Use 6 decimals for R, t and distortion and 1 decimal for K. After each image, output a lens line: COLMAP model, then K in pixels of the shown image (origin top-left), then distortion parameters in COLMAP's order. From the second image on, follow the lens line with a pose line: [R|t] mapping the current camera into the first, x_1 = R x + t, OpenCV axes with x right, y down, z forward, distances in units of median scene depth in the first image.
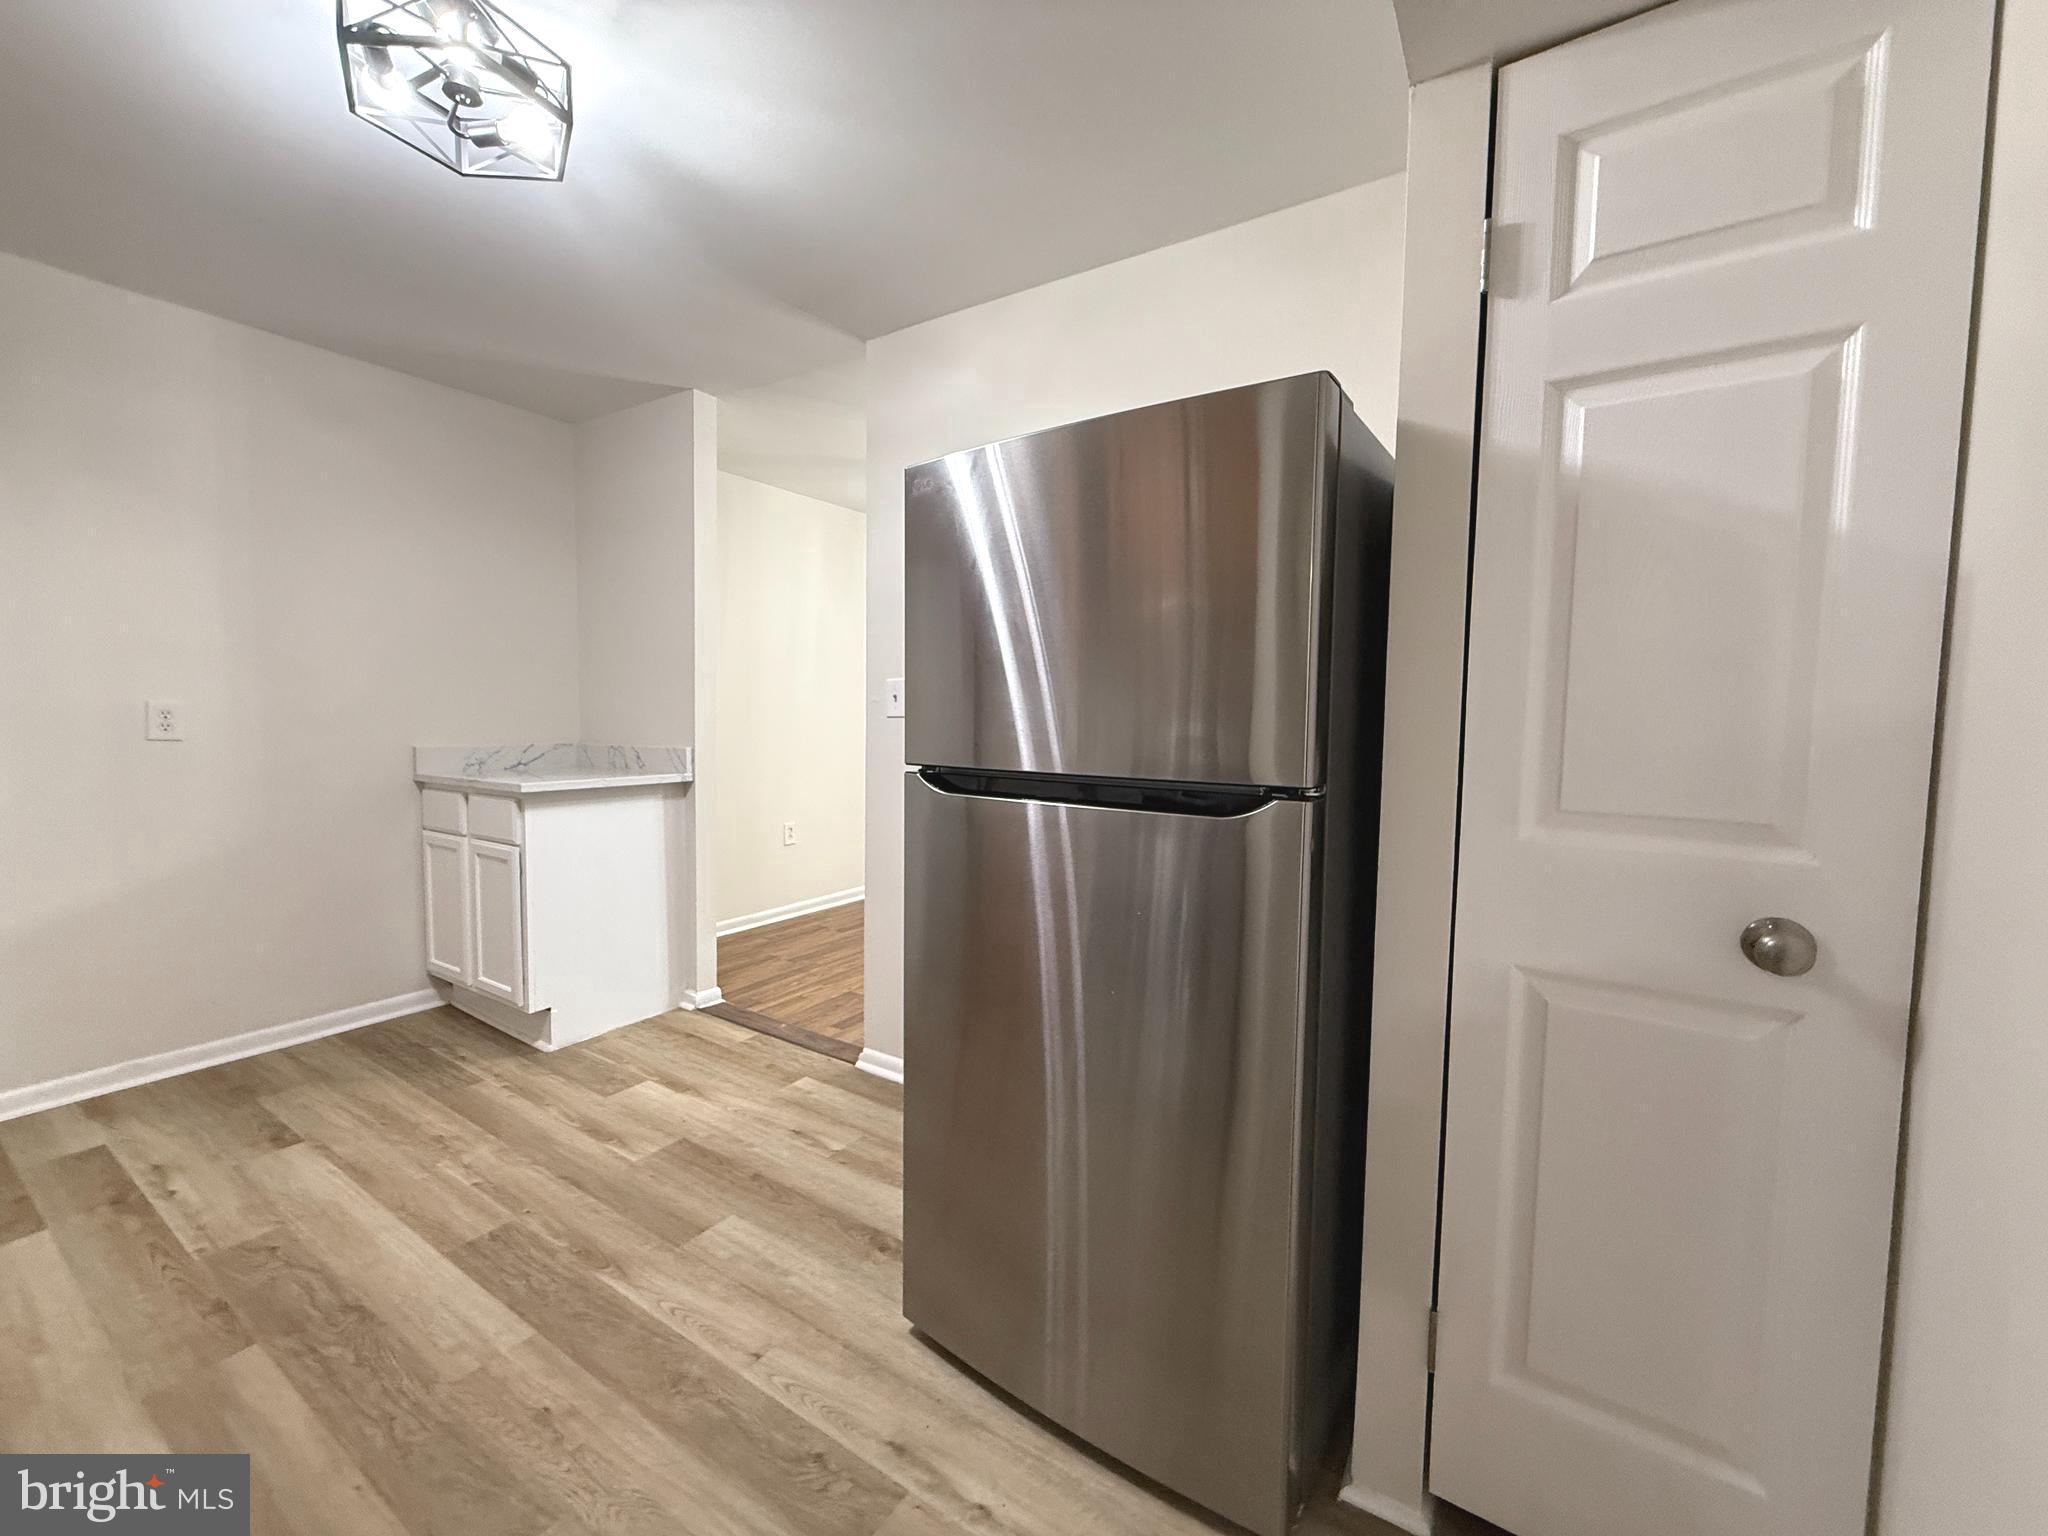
lens RADIAL K [[815.1, 0, 1016.8], [0, 815.1, 768.1], [0, 0, 1]] dist [-0.000612, 0.000735]
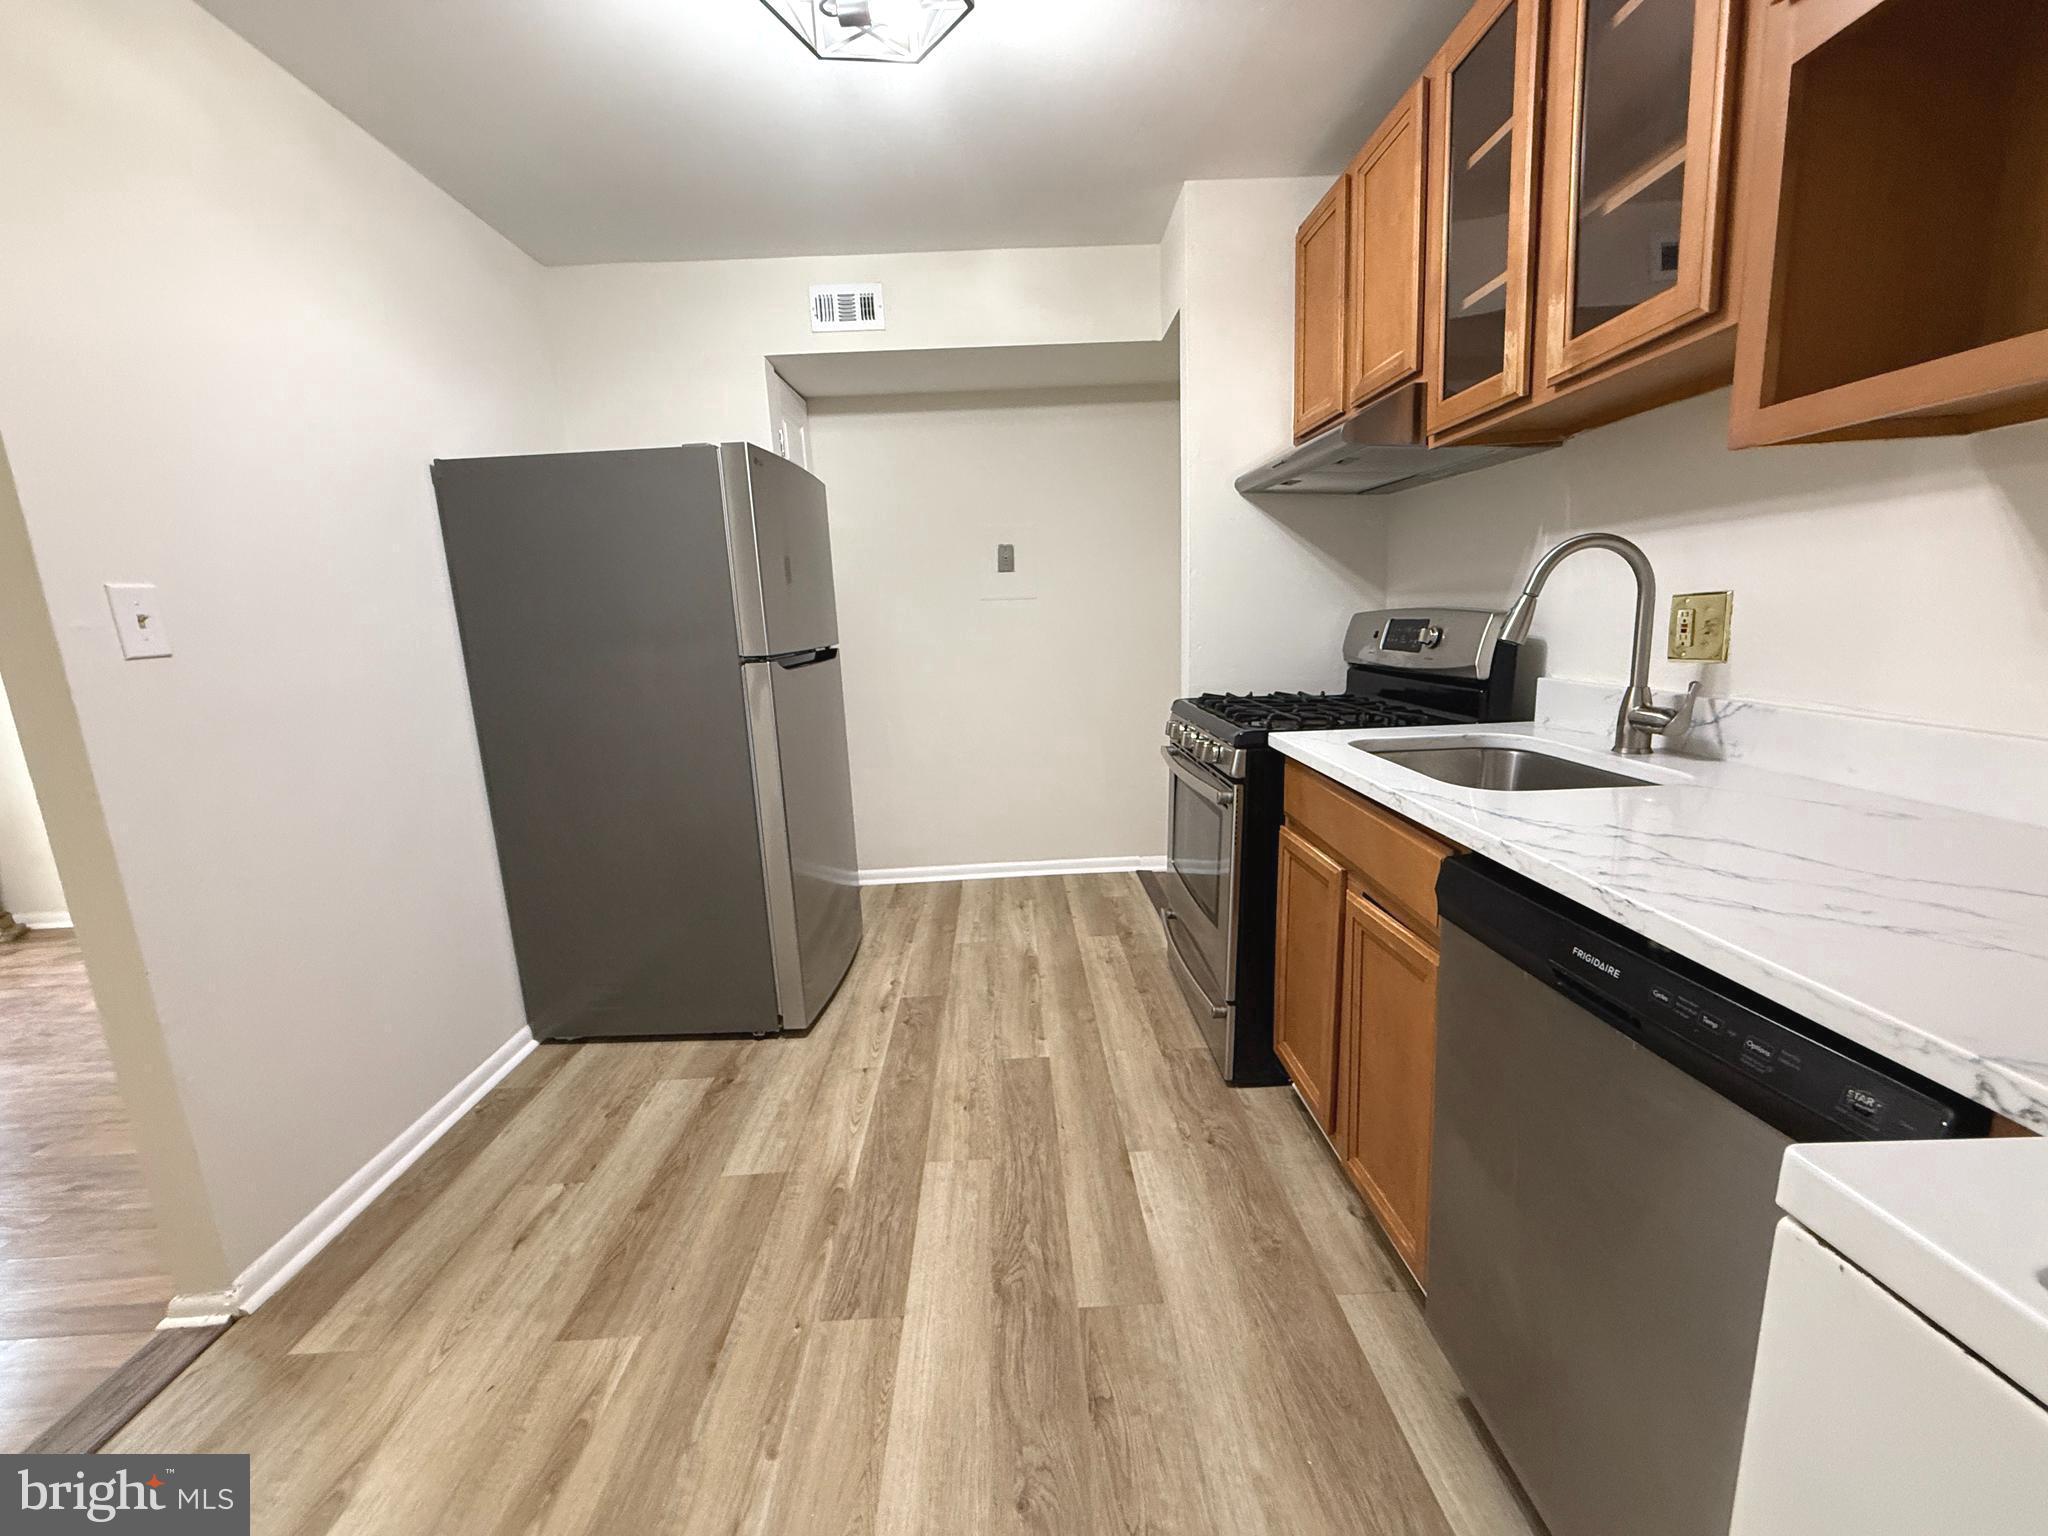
lens RADIAL K [[815.1, 0, 1018.8], [0, 815.1, 761.1], [0, 0, 1]] dist [-0.000612, 0.000735]
pose [[-0.562100, -0.138042, 0.815468, -1.421839], [0.093623, 0.969016, 0.228568, -0.104629], [-0.821753, 0.204825, -0.531760, 1.292769]]
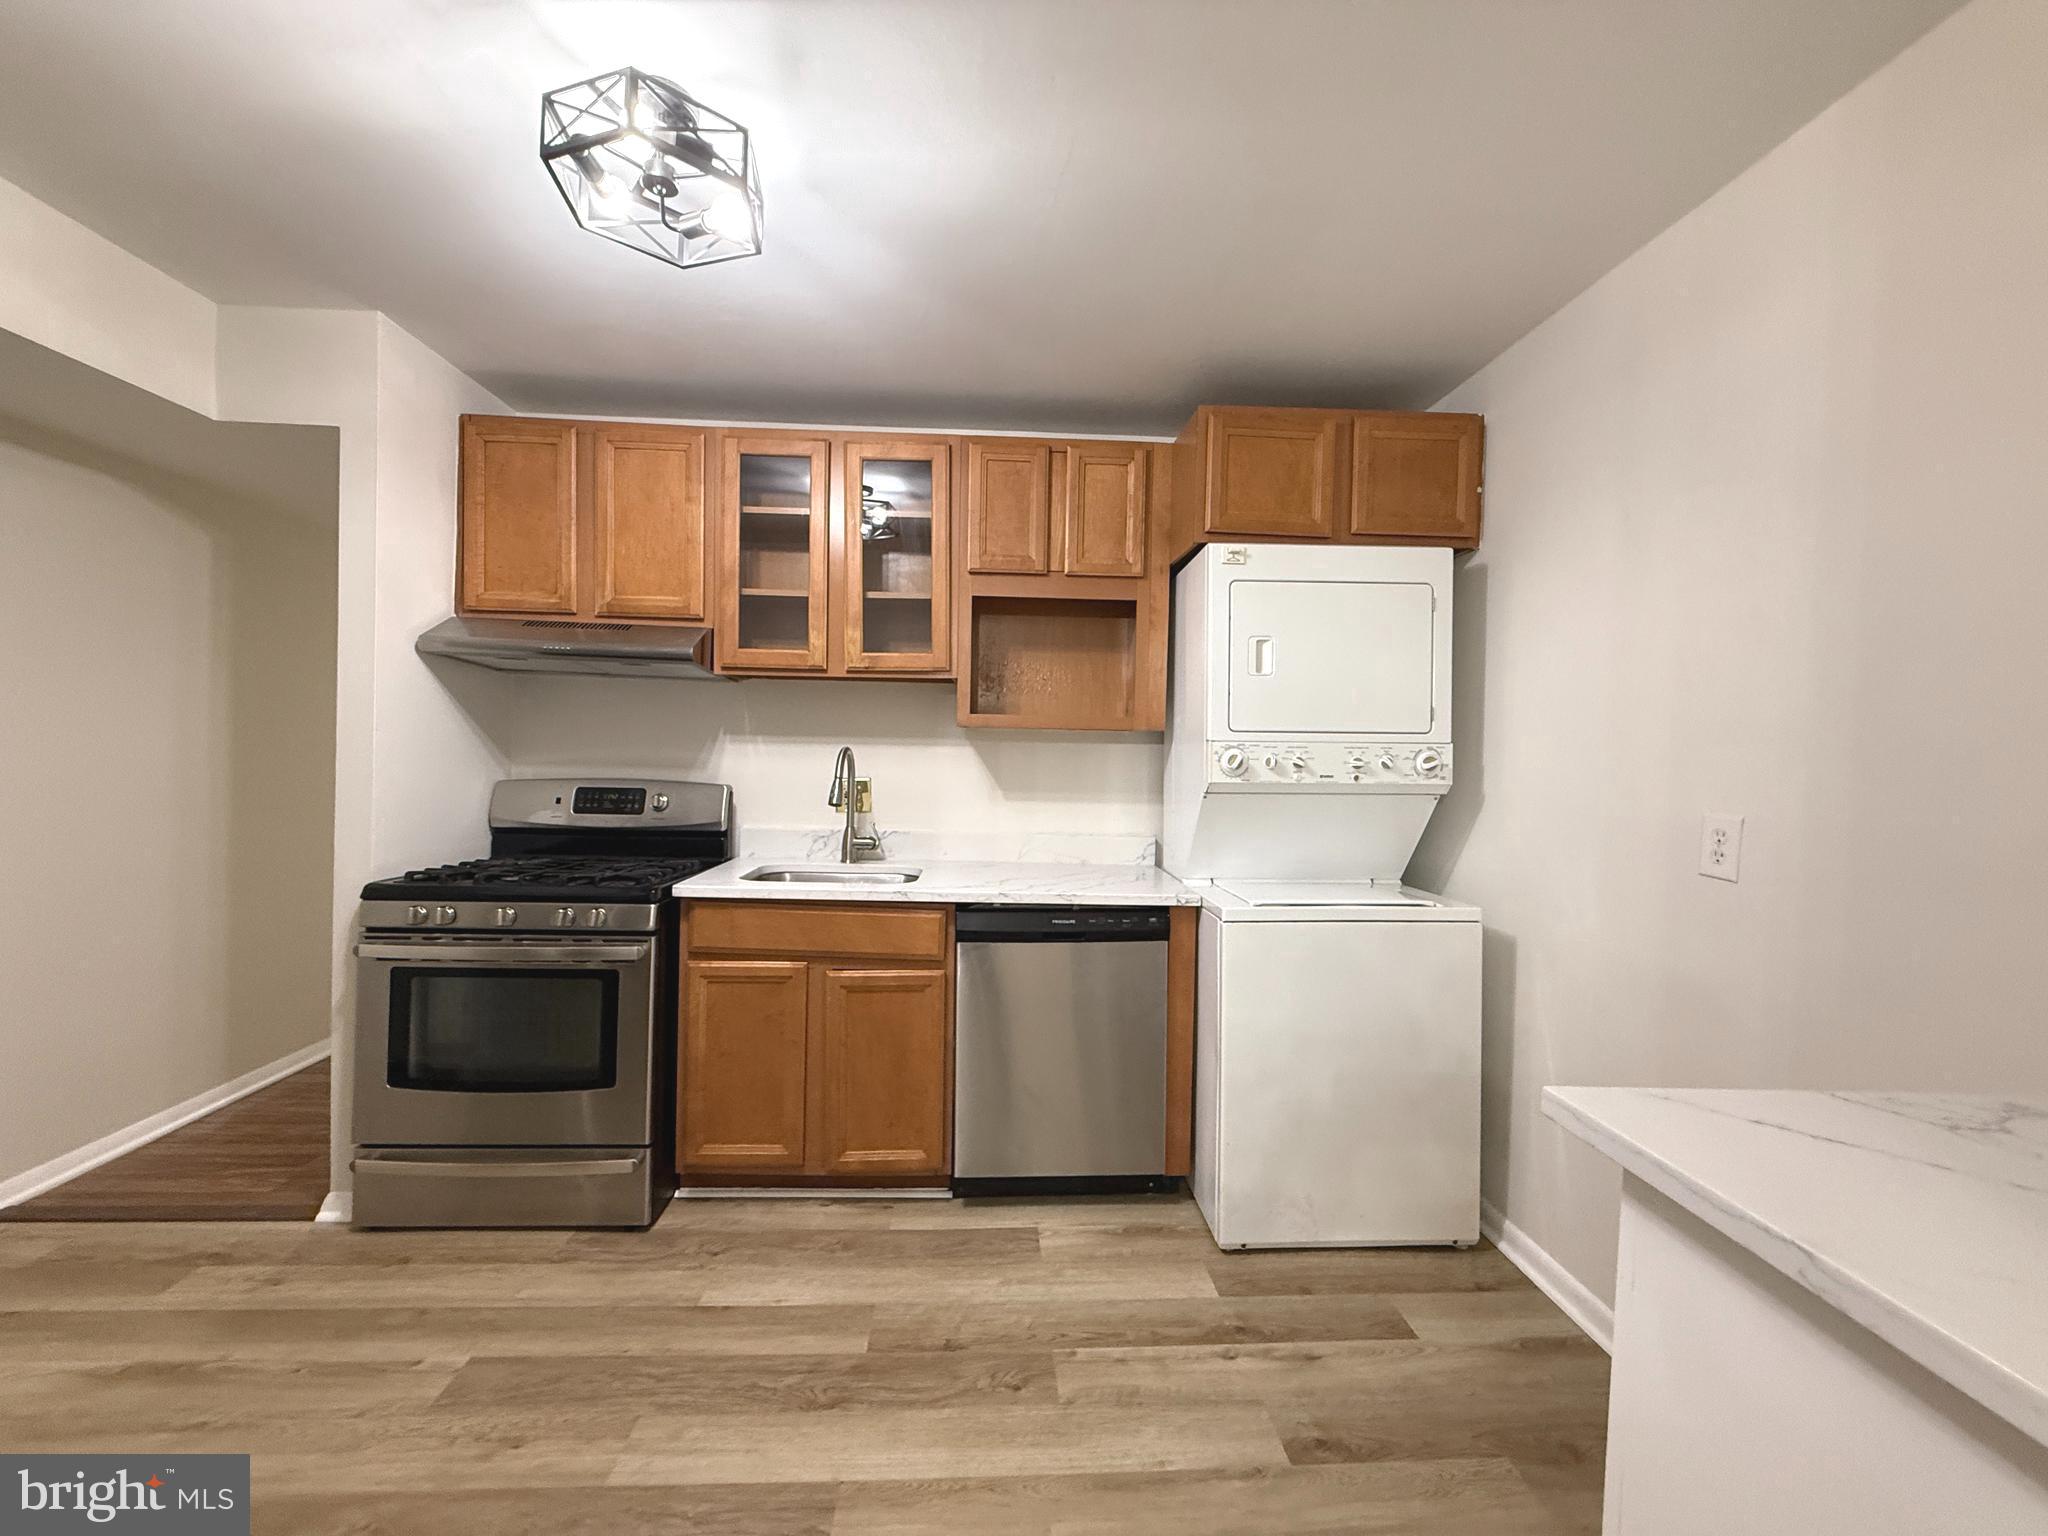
lens RADIAL K [[815.1, 0, 1020.0], [0, 815.1, 768.4], [0, 0, 1]] dist [-0.000612, 0.000735]
pose [[-0.808279, -0.023057, -0.588349, -0.382560], [-0.078599, 0.994515, 0.069005, -0.177802], [0.583531, 0.102019, -0.805658, 1.776349]]
